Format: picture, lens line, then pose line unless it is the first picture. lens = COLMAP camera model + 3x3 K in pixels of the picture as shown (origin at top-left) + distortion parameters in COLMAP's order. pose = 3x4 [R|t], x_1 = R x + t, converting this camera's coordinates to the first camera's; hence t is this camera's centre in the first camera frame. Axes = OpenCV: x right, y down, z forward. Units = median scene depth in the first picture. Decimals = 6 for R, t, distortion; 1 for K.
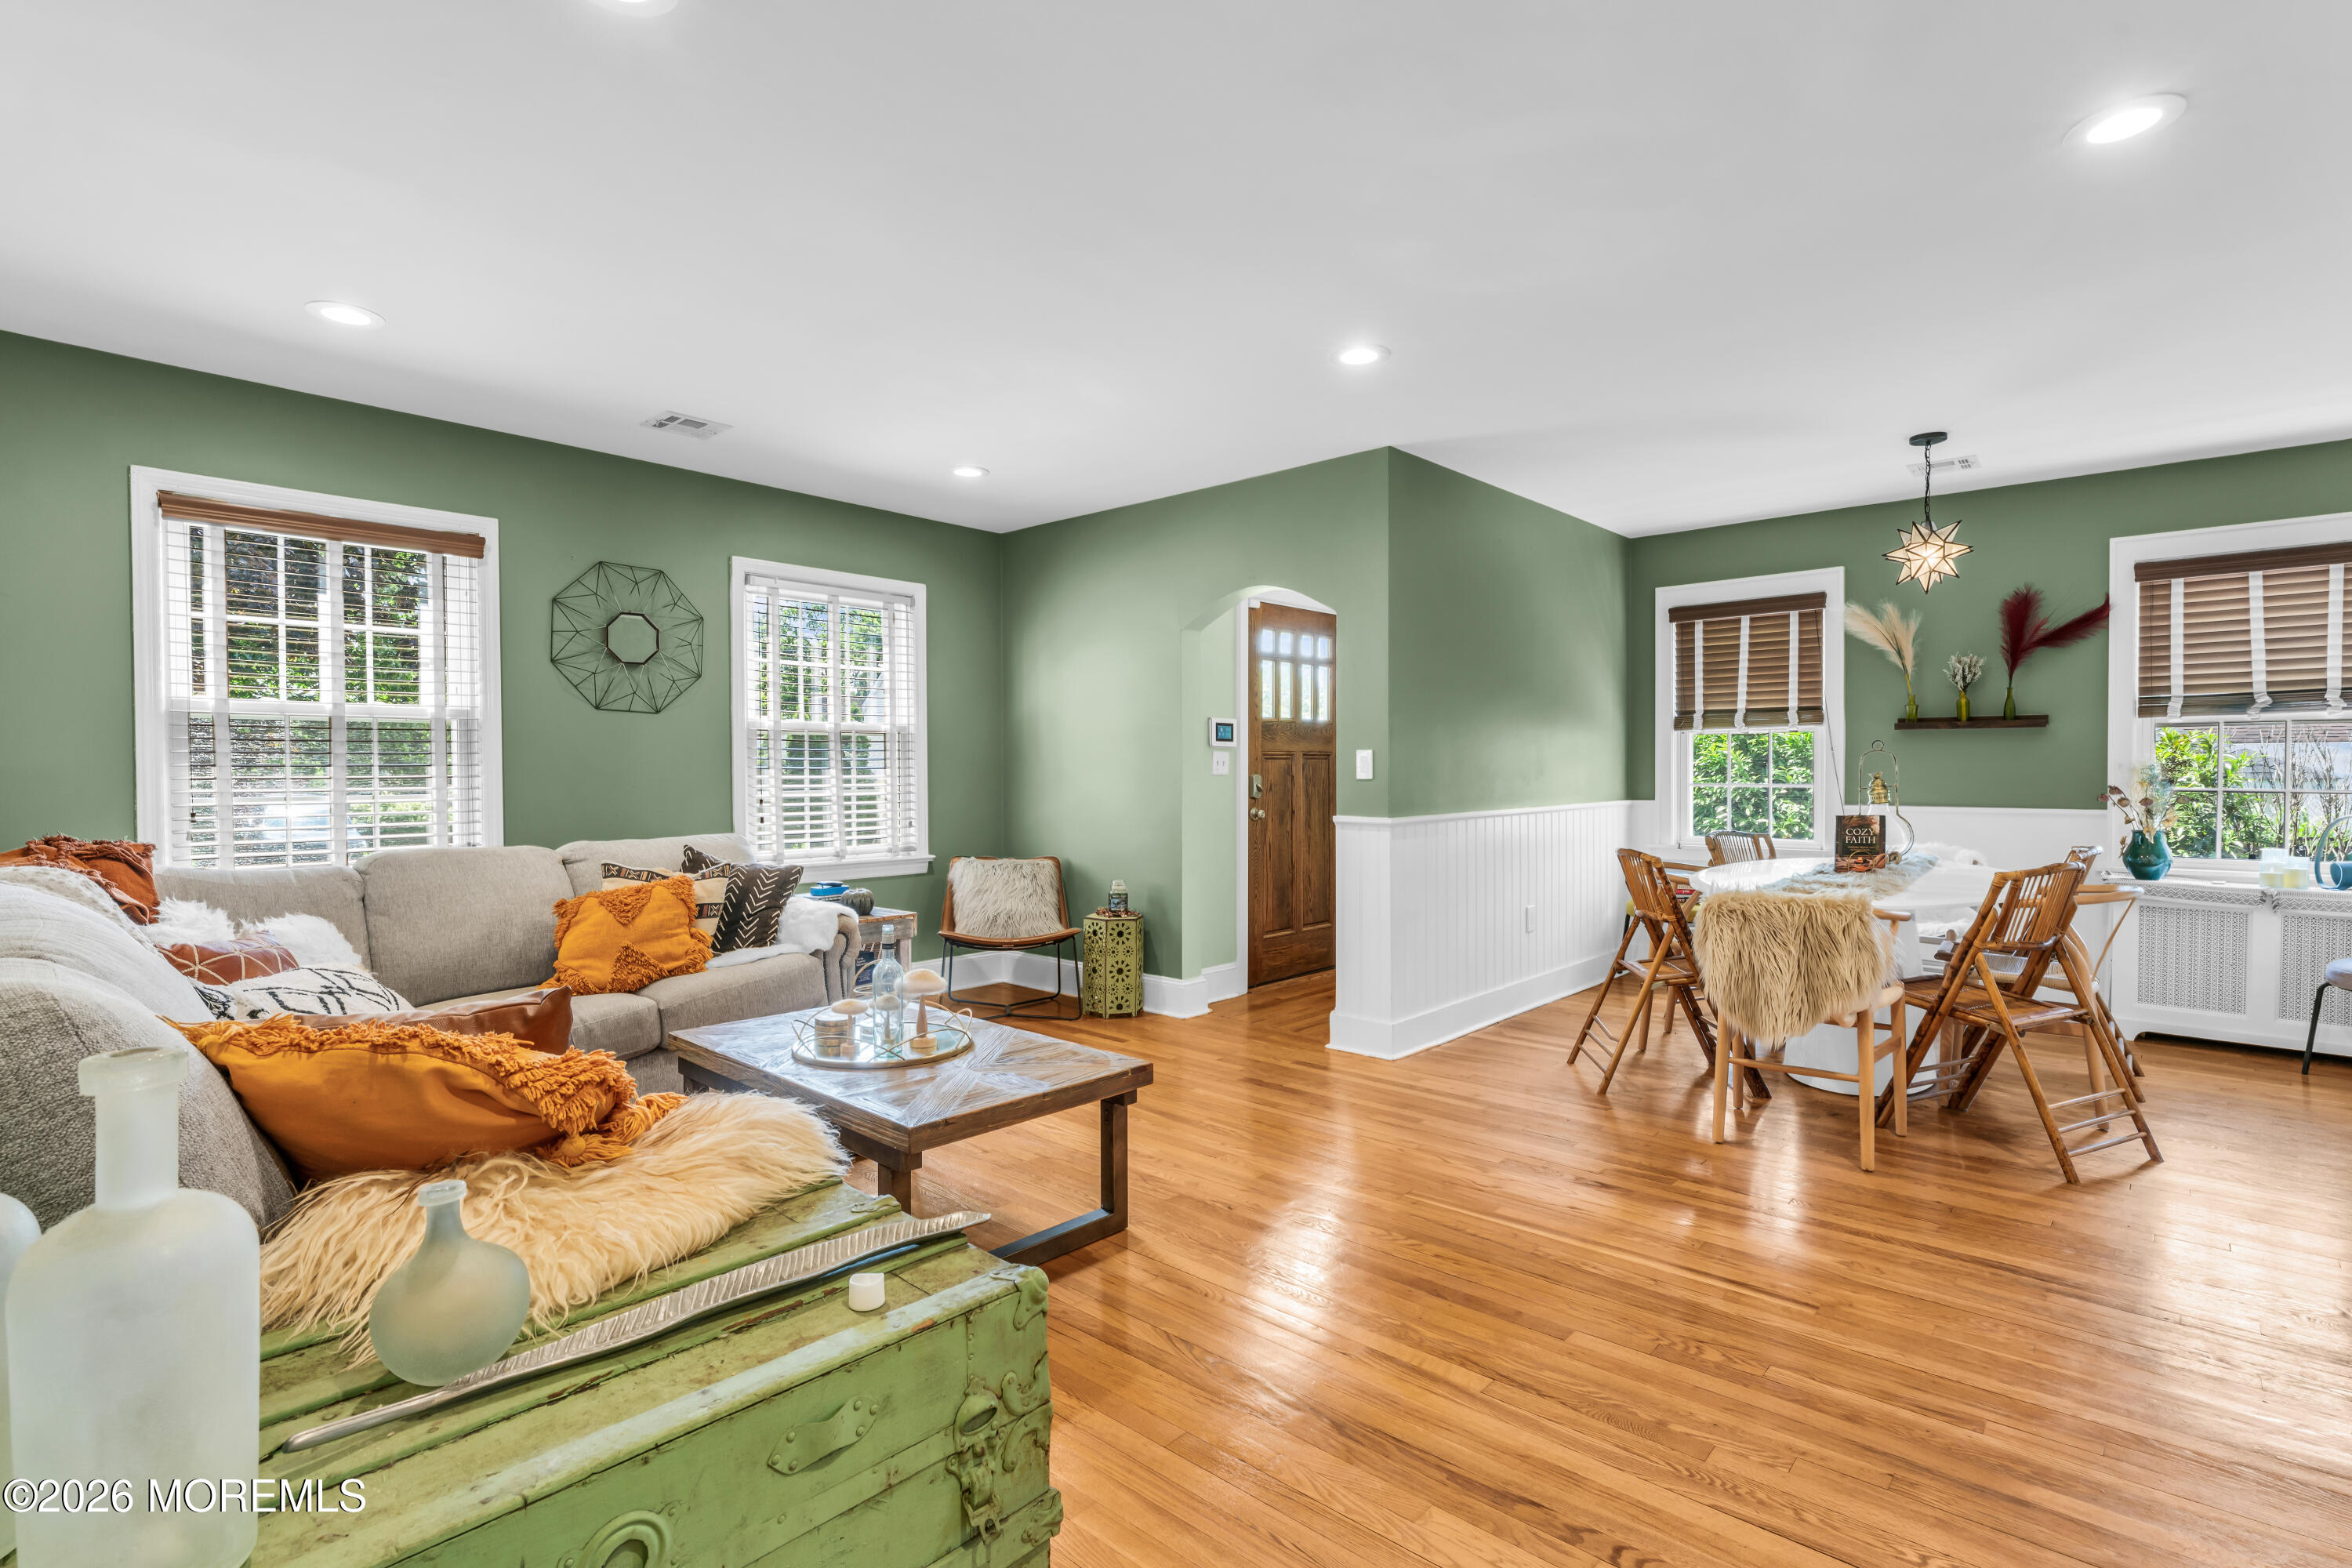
lens RADIAL K [[1093.3, 0, 1171.2], [0, 1093.3, 787.7], [0, 0, 1]] dist [-0.000826, 0.000012]
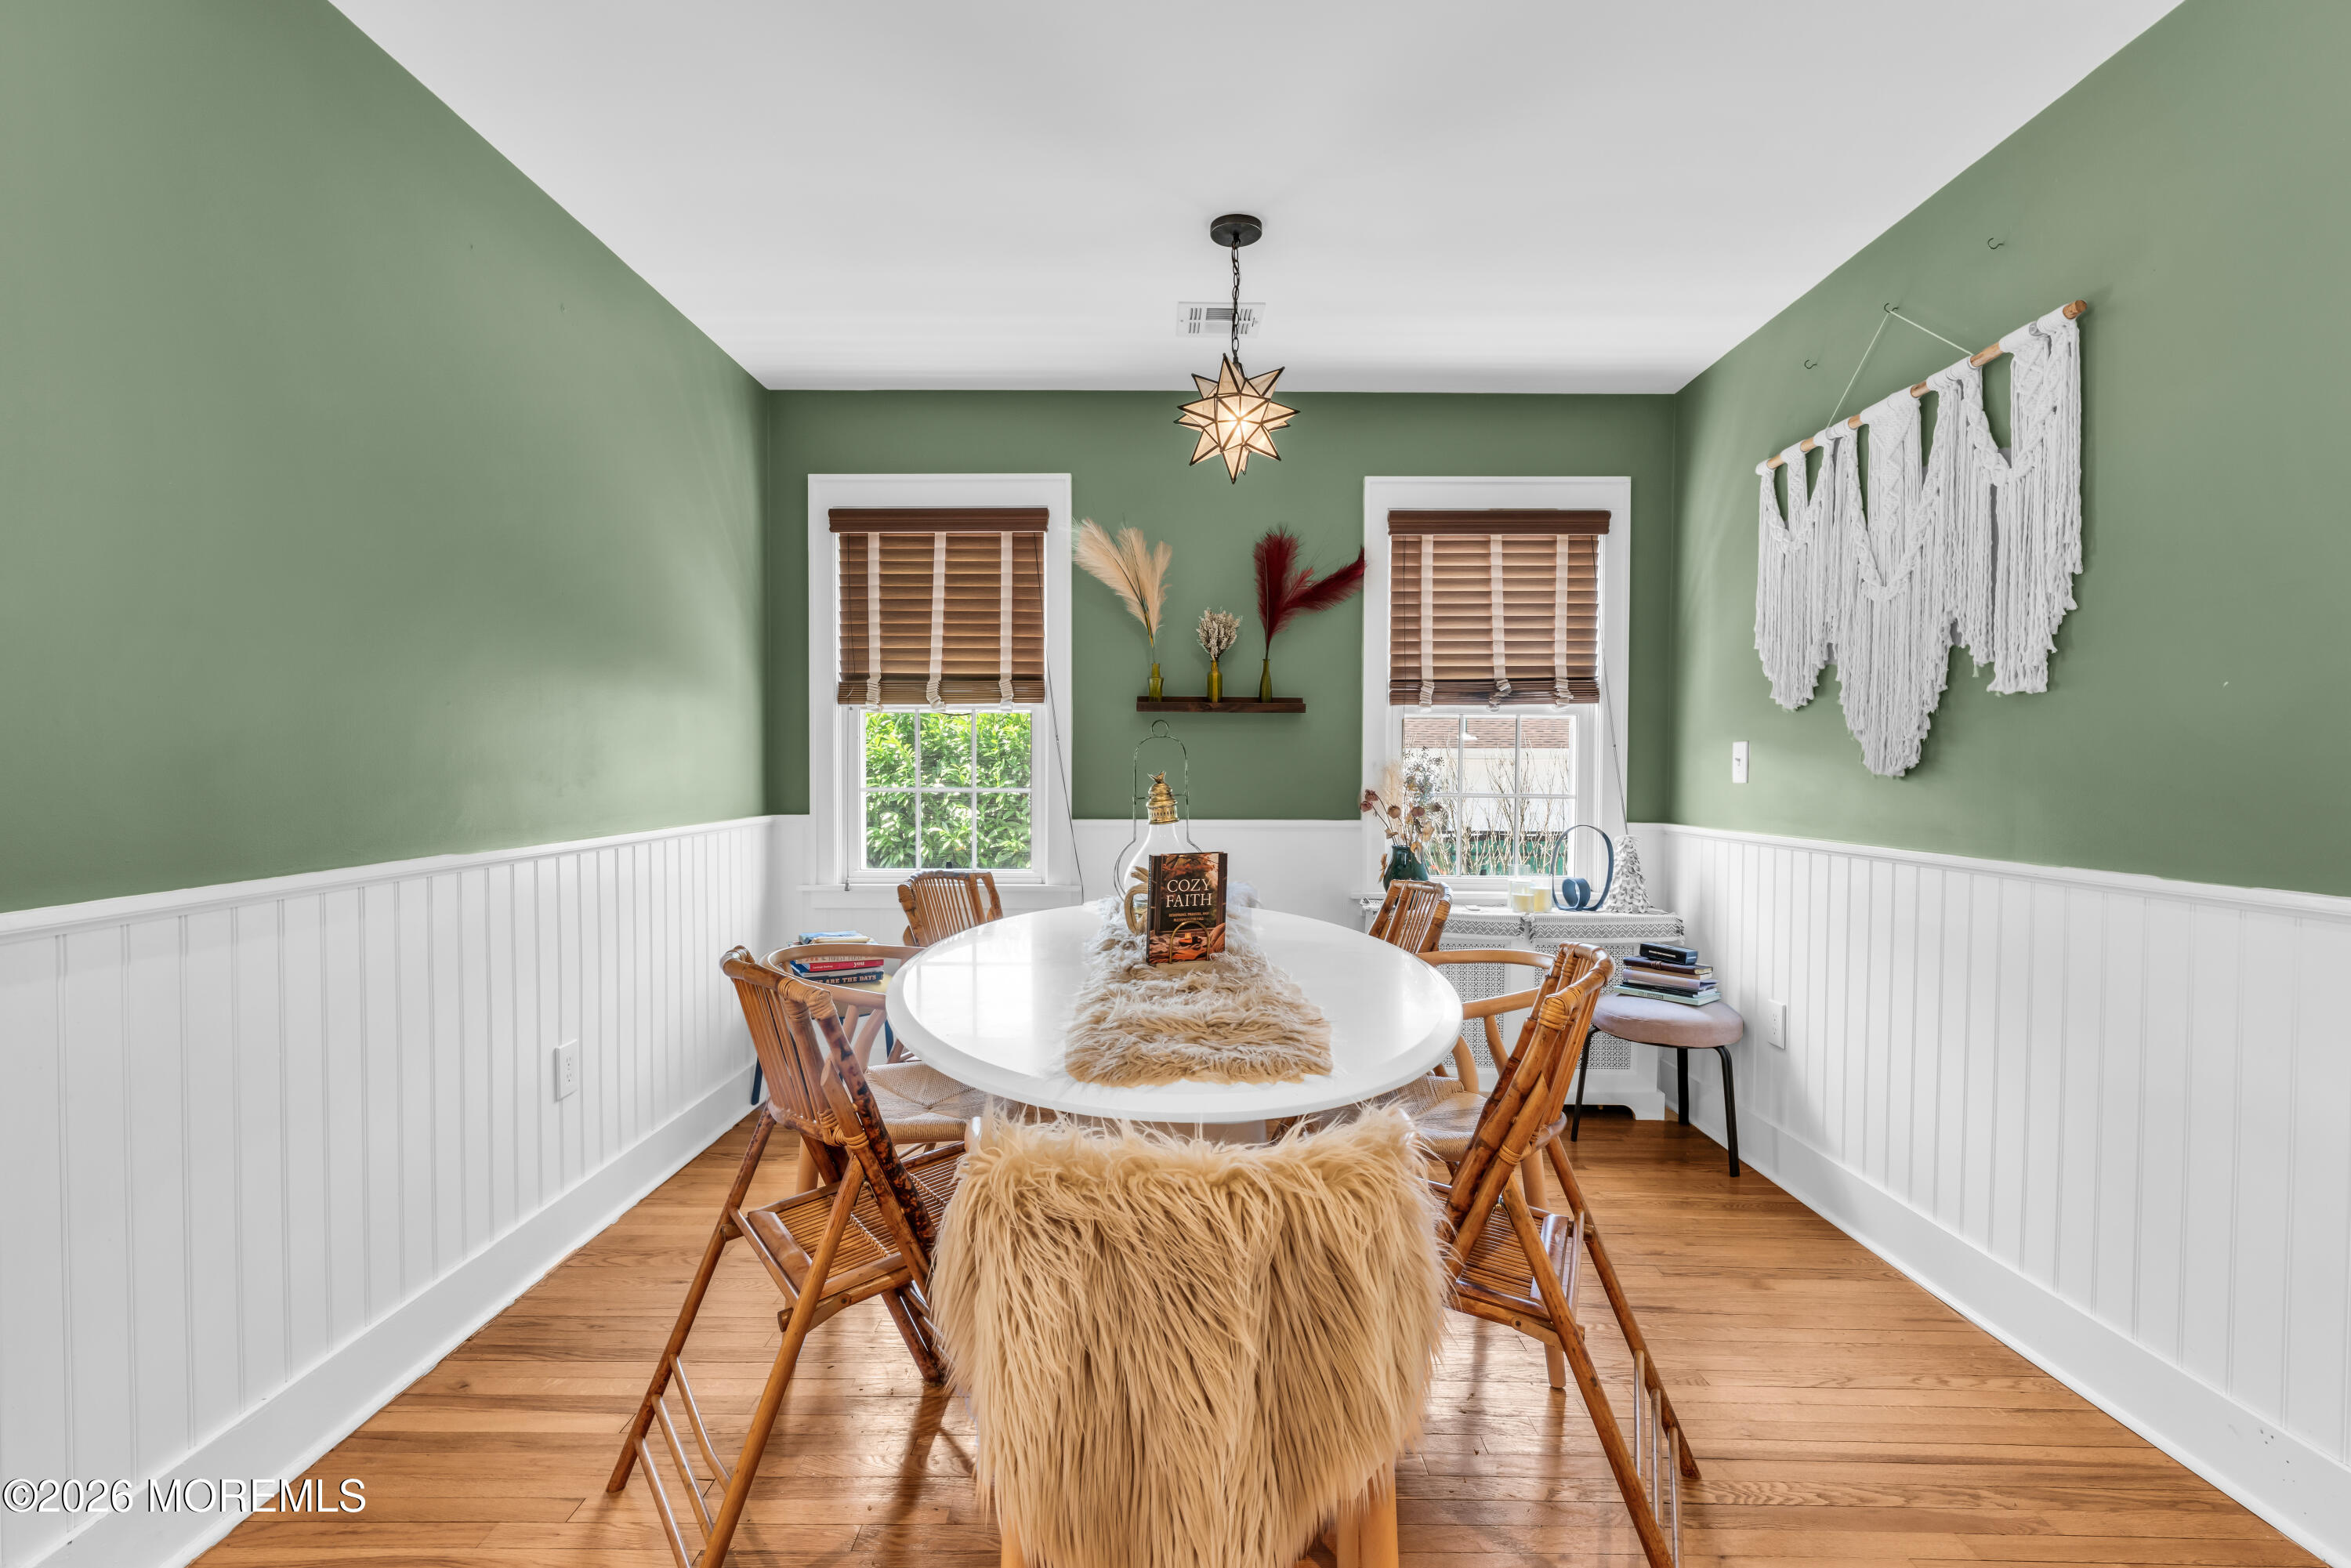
lens RADIAL K [[1092.8, 0, 1170.7], [0, 1092.8, 787.7], [0, 0, 1]] dist [-0.000826, 0.000012]
pose [[0.739321, -0.005679, 0.673329, 0.210764], [0.004482, 0.999984, 0.003513, -0.006530], [-0.673338, 0.000420, 0.739334, 0.481079]]
